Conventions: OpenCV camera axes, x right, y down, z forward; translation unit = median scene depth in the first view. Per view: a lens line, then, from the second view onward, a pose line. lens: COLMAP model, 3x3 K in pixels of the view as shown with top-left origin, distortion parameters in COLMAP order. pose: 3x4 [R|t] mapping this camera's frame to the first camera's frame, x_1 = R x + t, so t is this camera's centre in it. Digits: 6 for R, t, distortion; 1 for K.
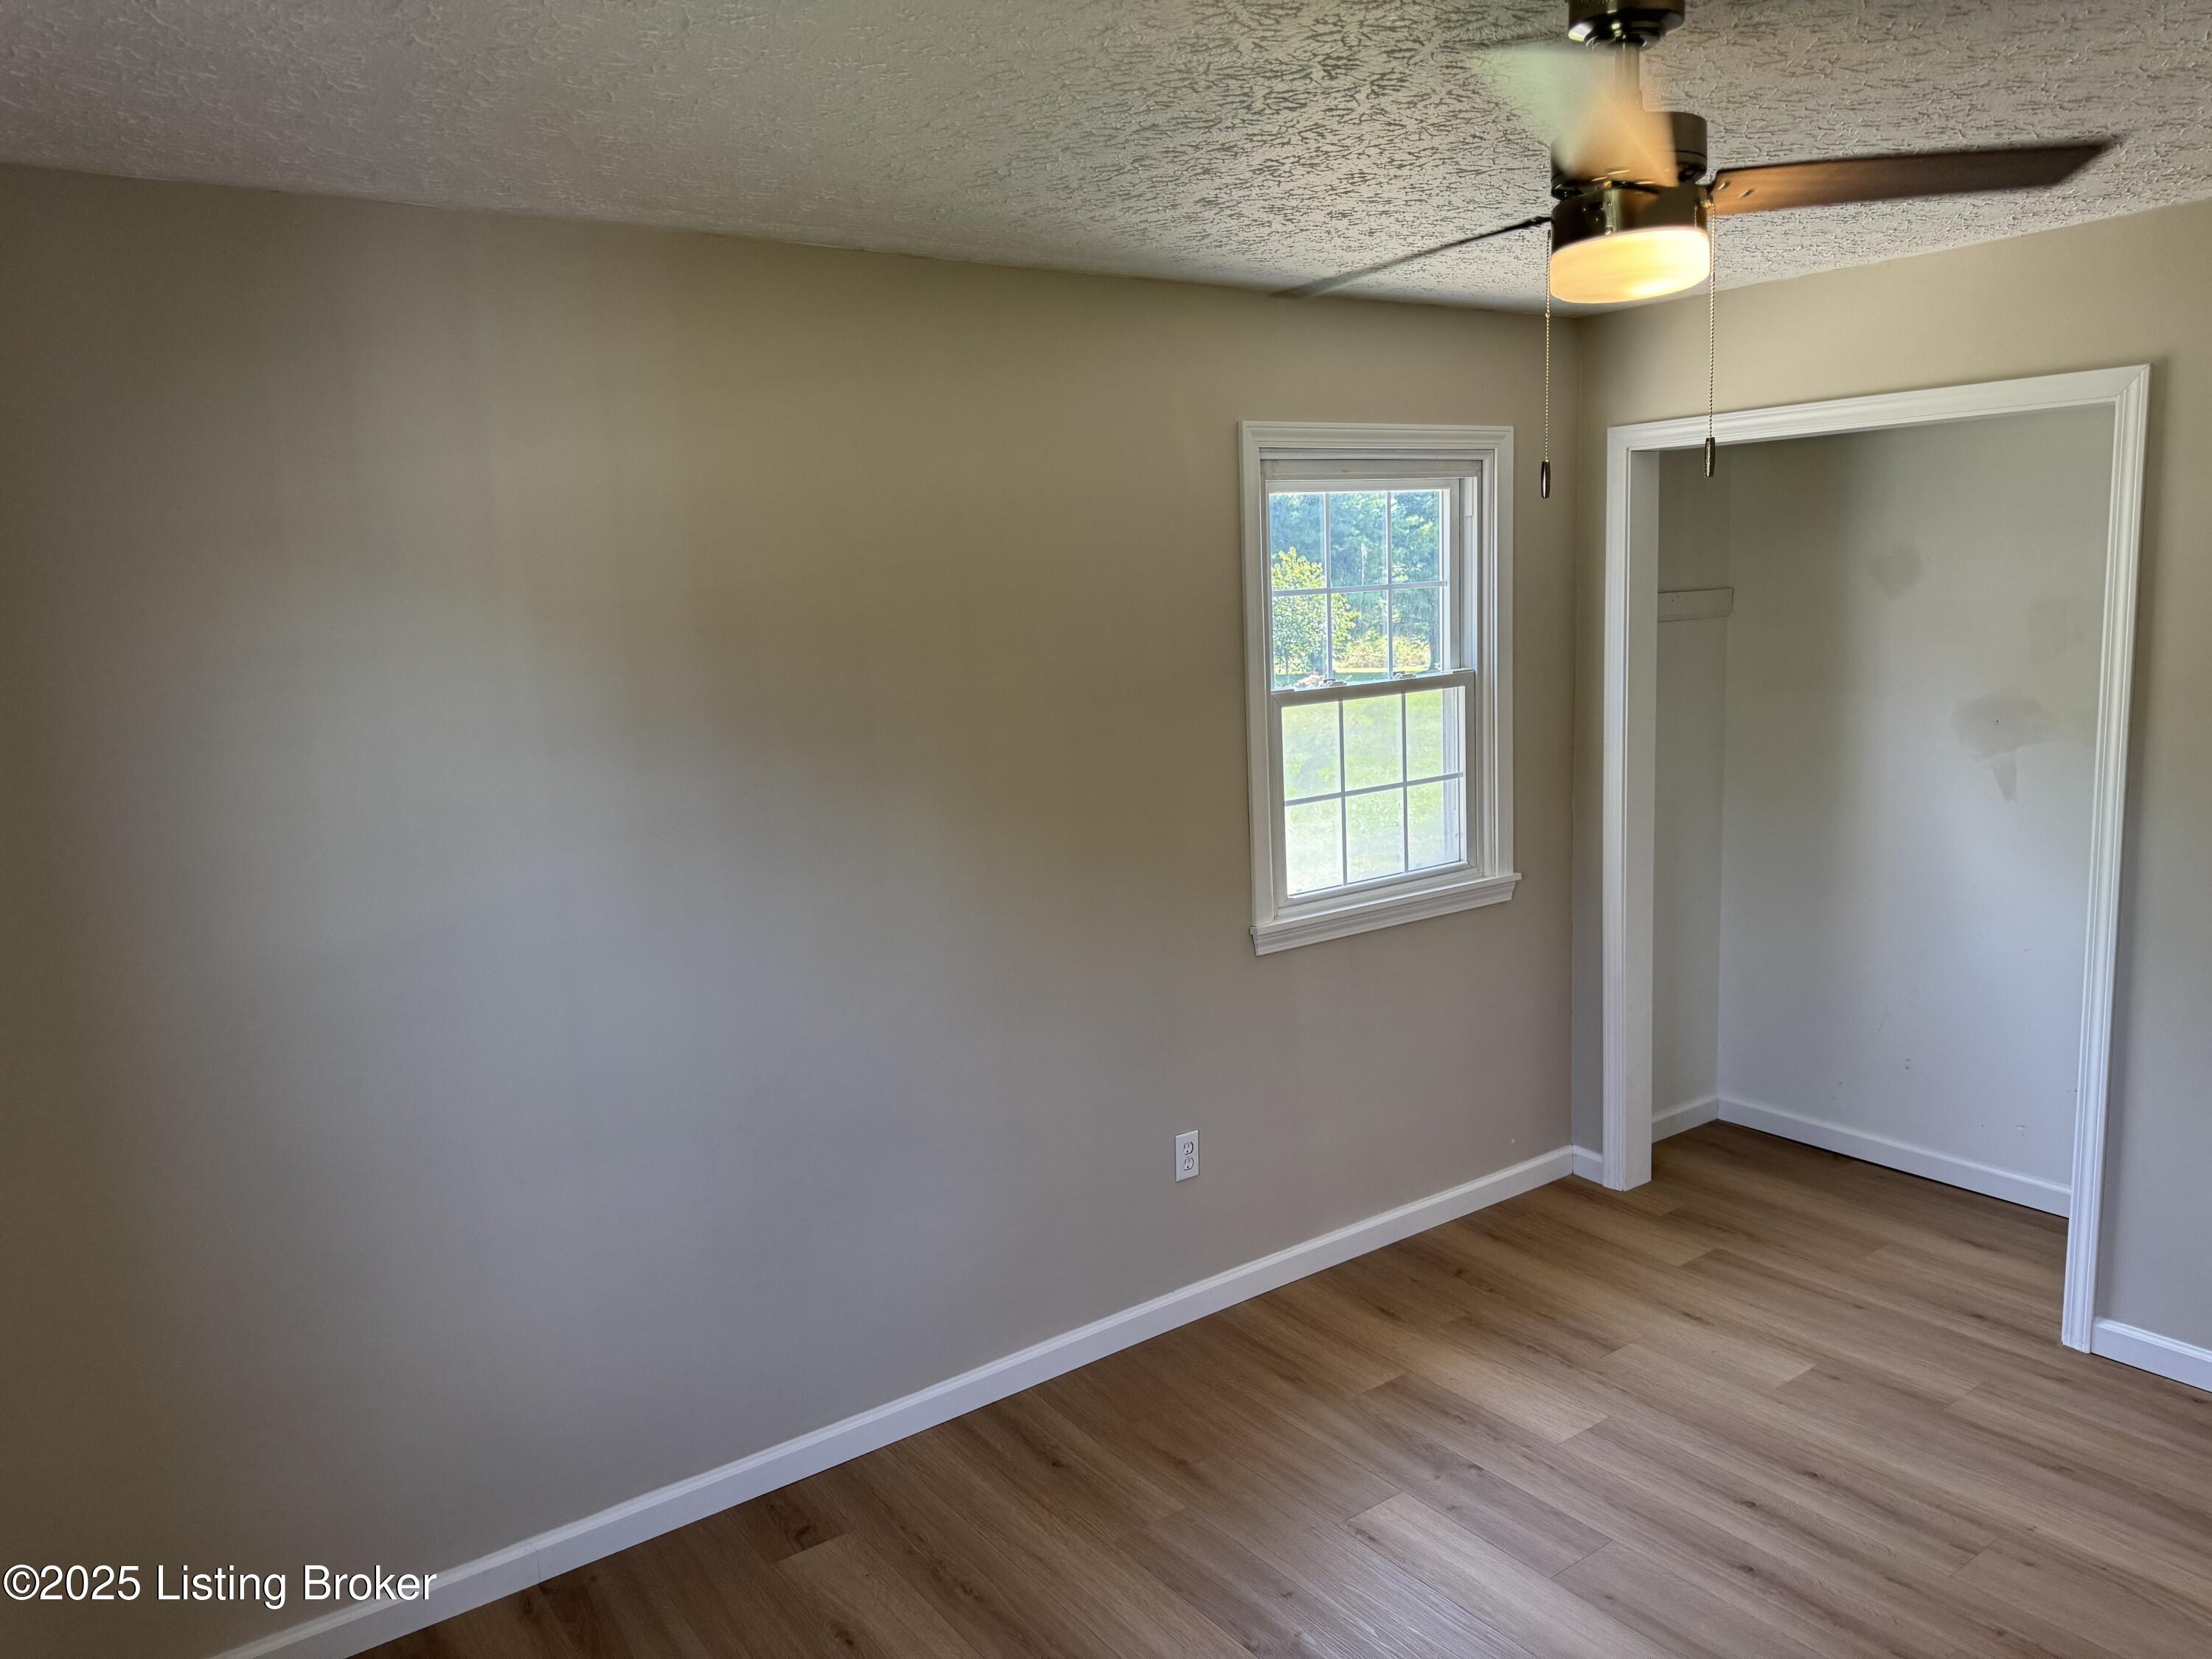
lens RADIAL K [[1591.0, 0, 1106.0], [0, 1591.0, 829.5], [0, 0, 1]] dist [0.119336, -0.165466]
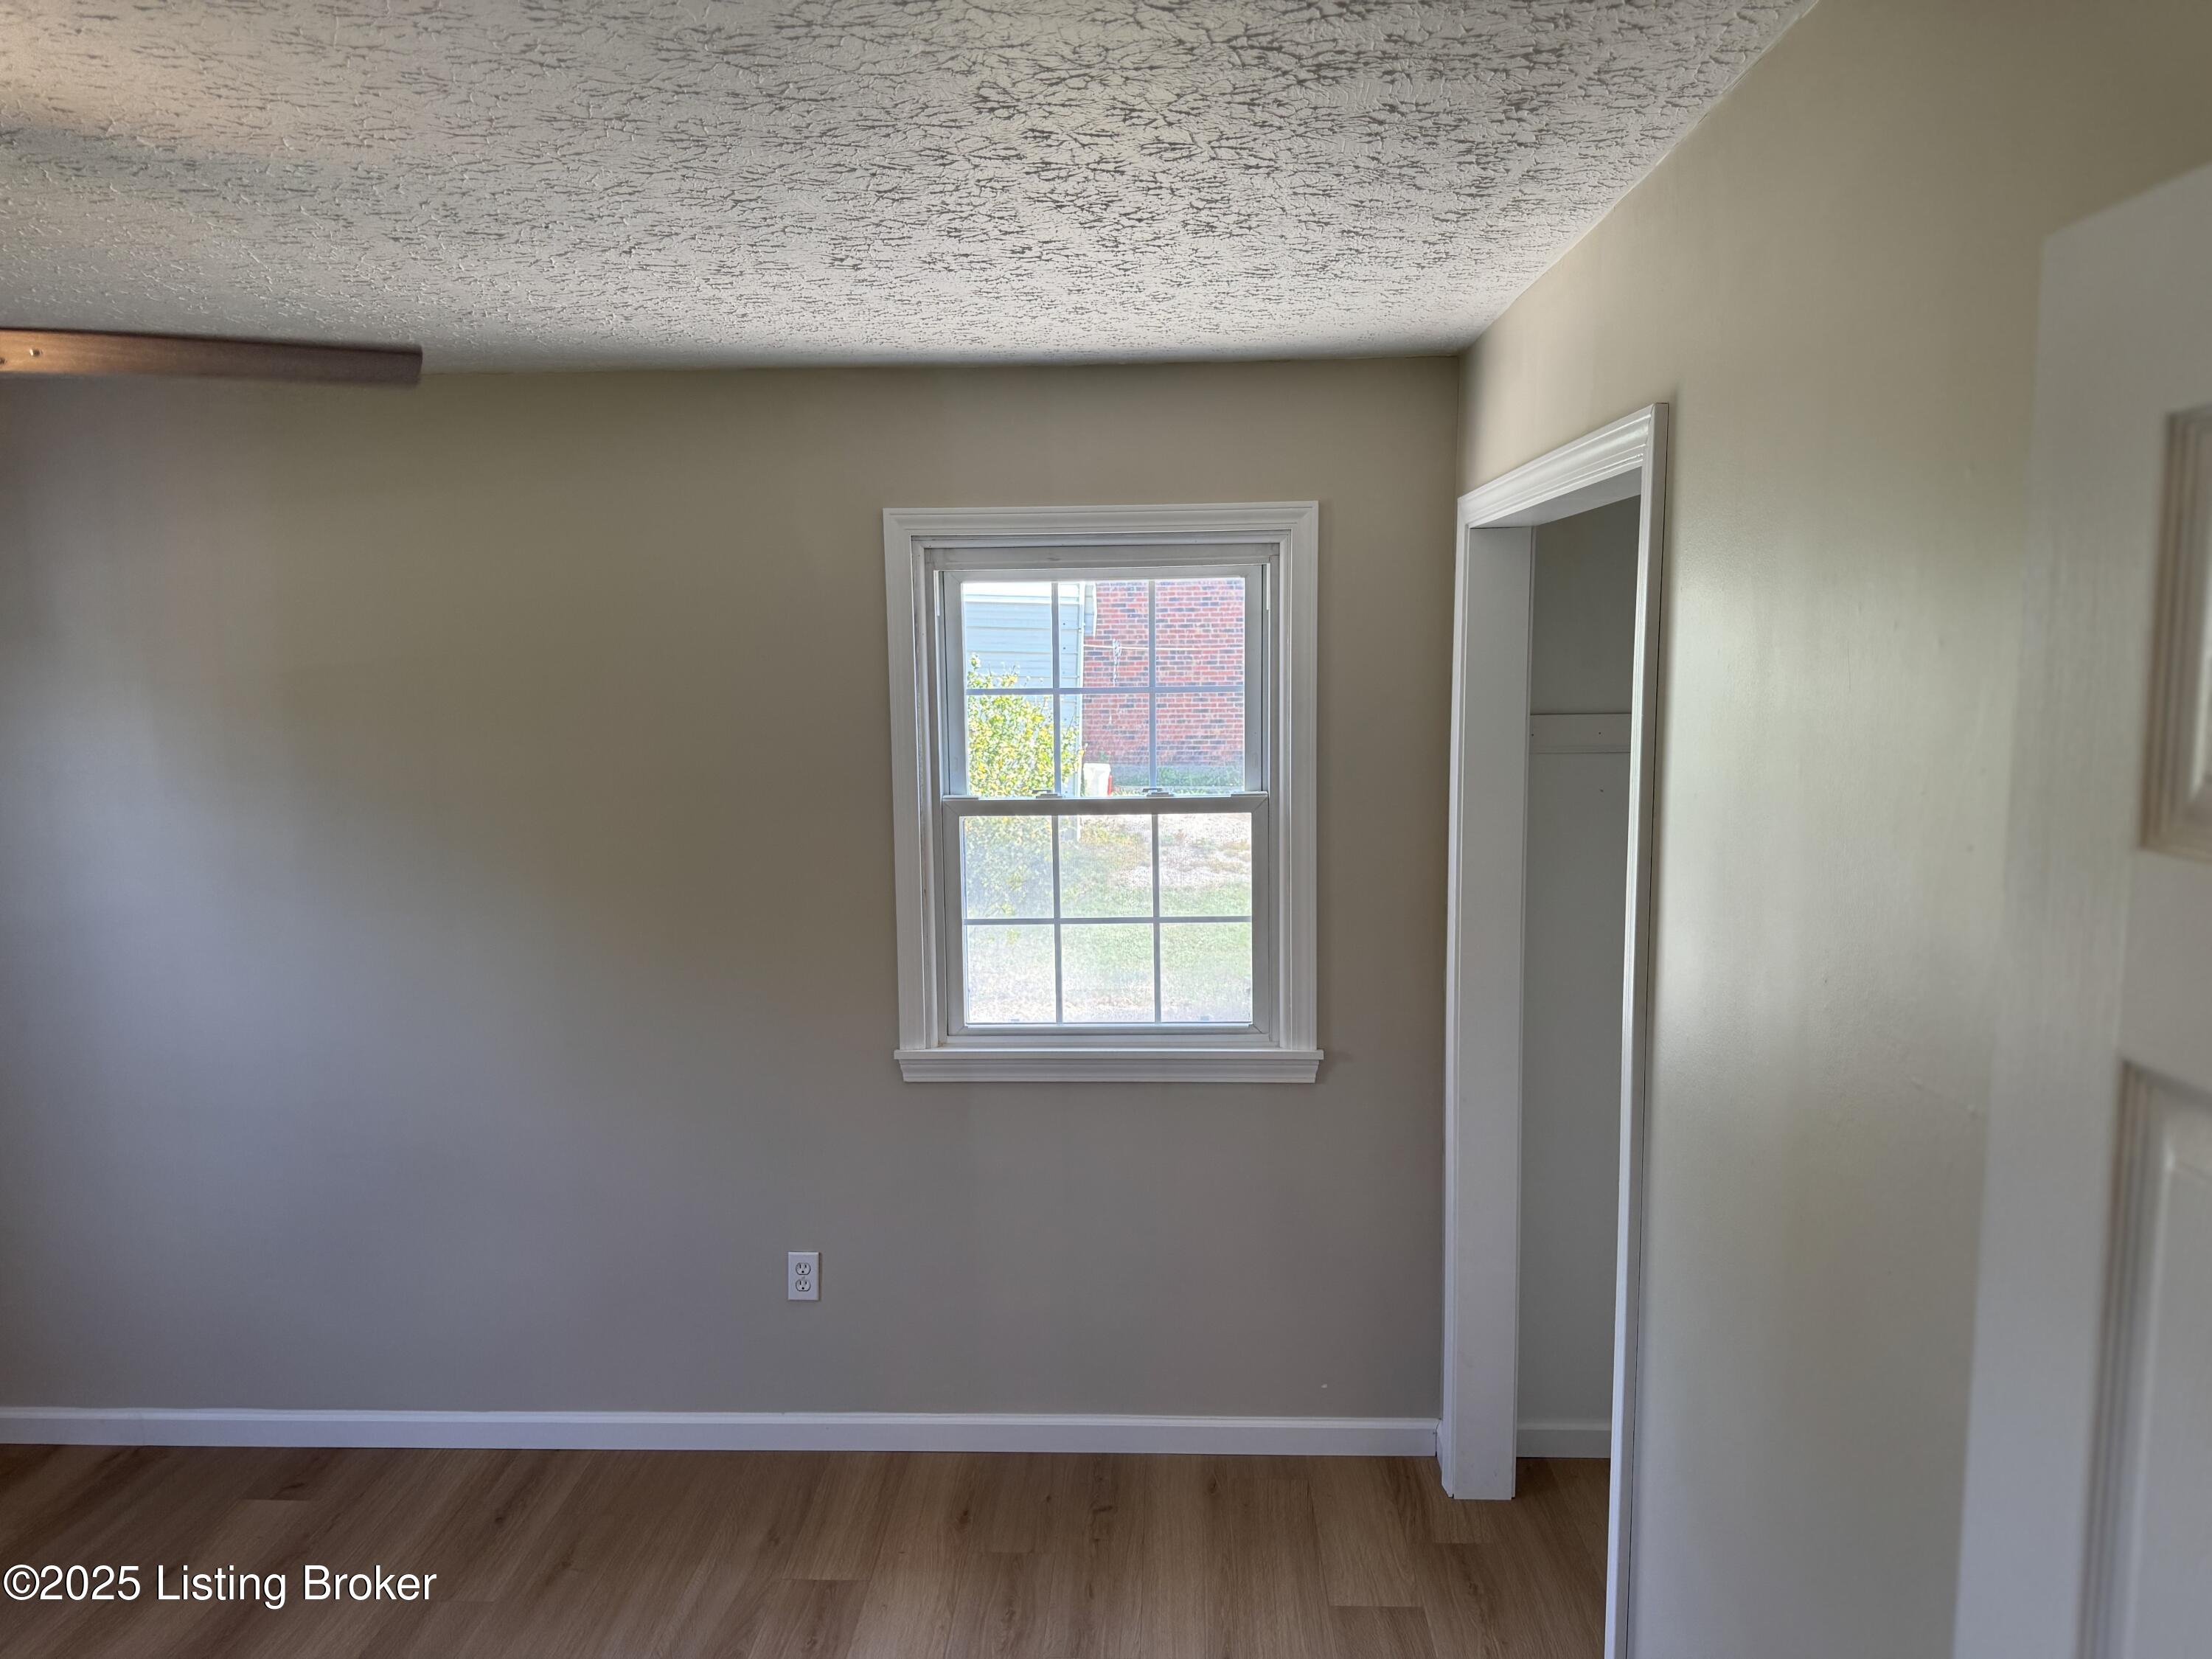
lens RADIAL K [[1567.2, 0, 1106.0], [0, 1567.2, 829.5], [0, 0, 1]] dist [0.051219, -0.059393]
pose [[0.776290, 0.091036, -0.623768, 0.723932], [-0.118461, 0.992956, -0.002510, -0.075392], [0.619146, 0.075841, 0.781605, 0.347351]]
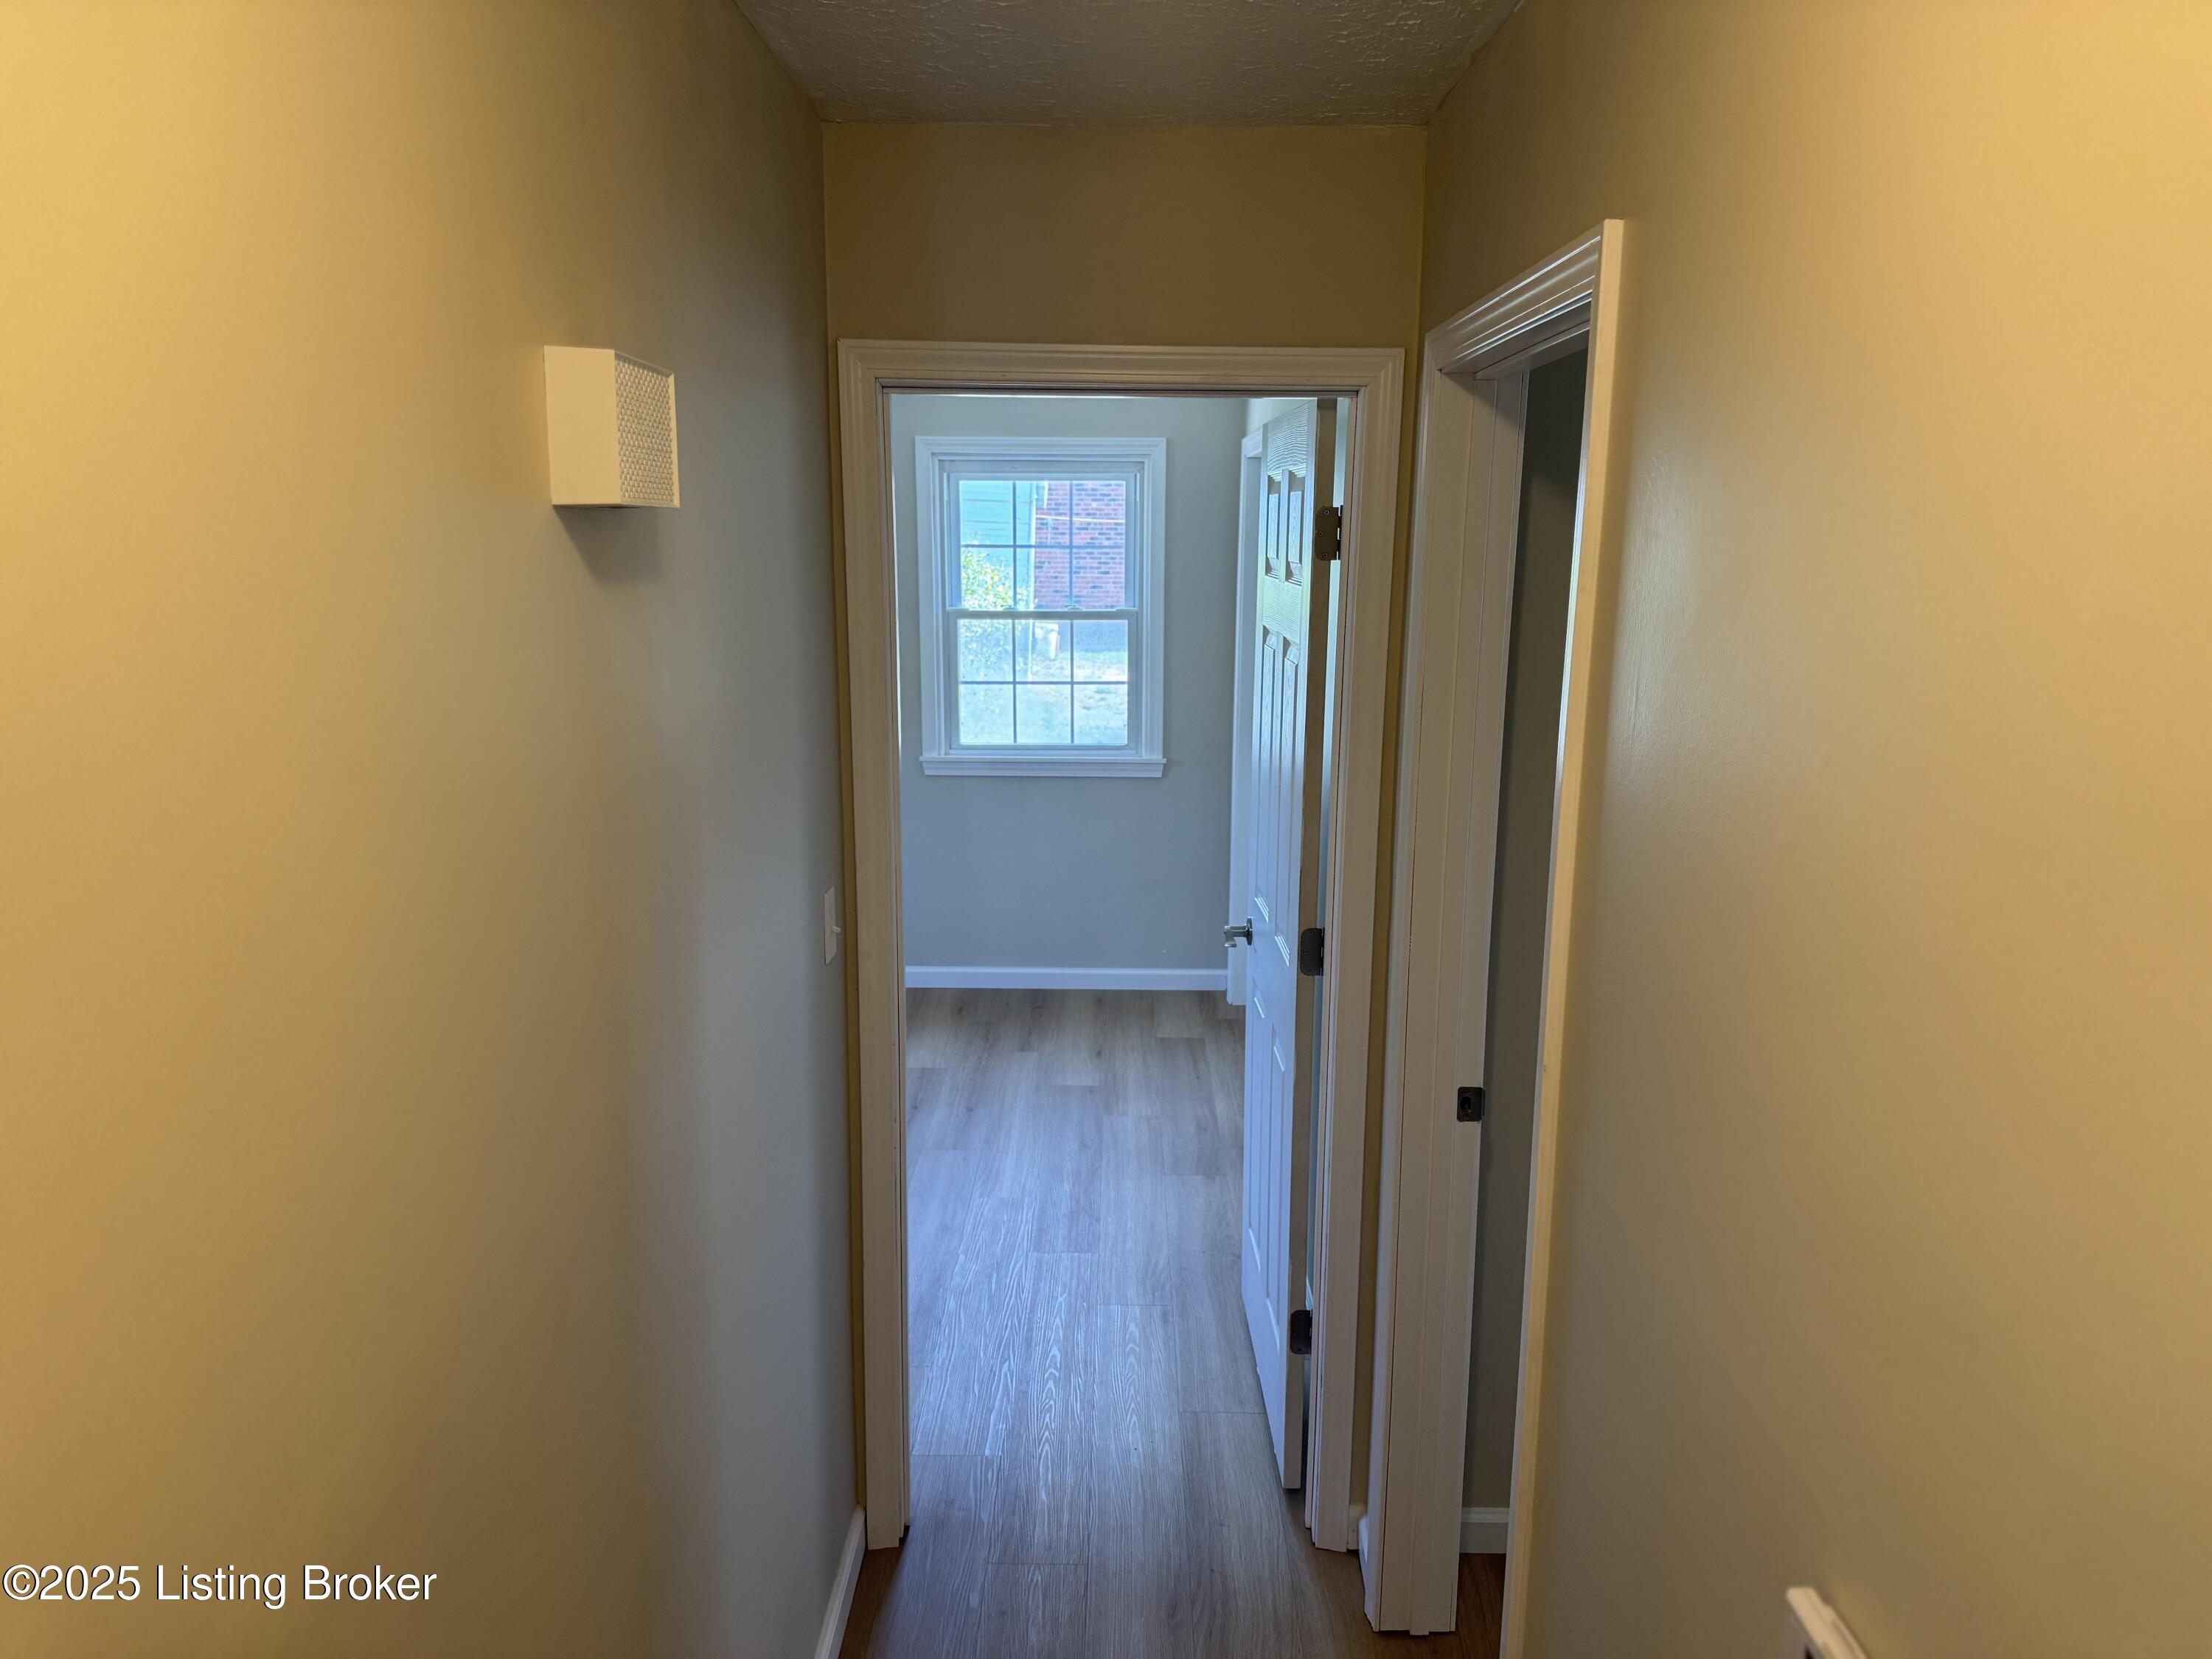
lens RADIAL K [[1448.7, 0, 1106.0], [0, 1448.7, 829.5], [0, 0, 1]] dist [0.041304, -0.000065]
pose [[0.794732, 0.153515, -0.587226, 1.076231], [-0.132665, 0.988028, 0.078750, -0.004341], [0.592285, 0.015319, 0.805583, -0.055223]]
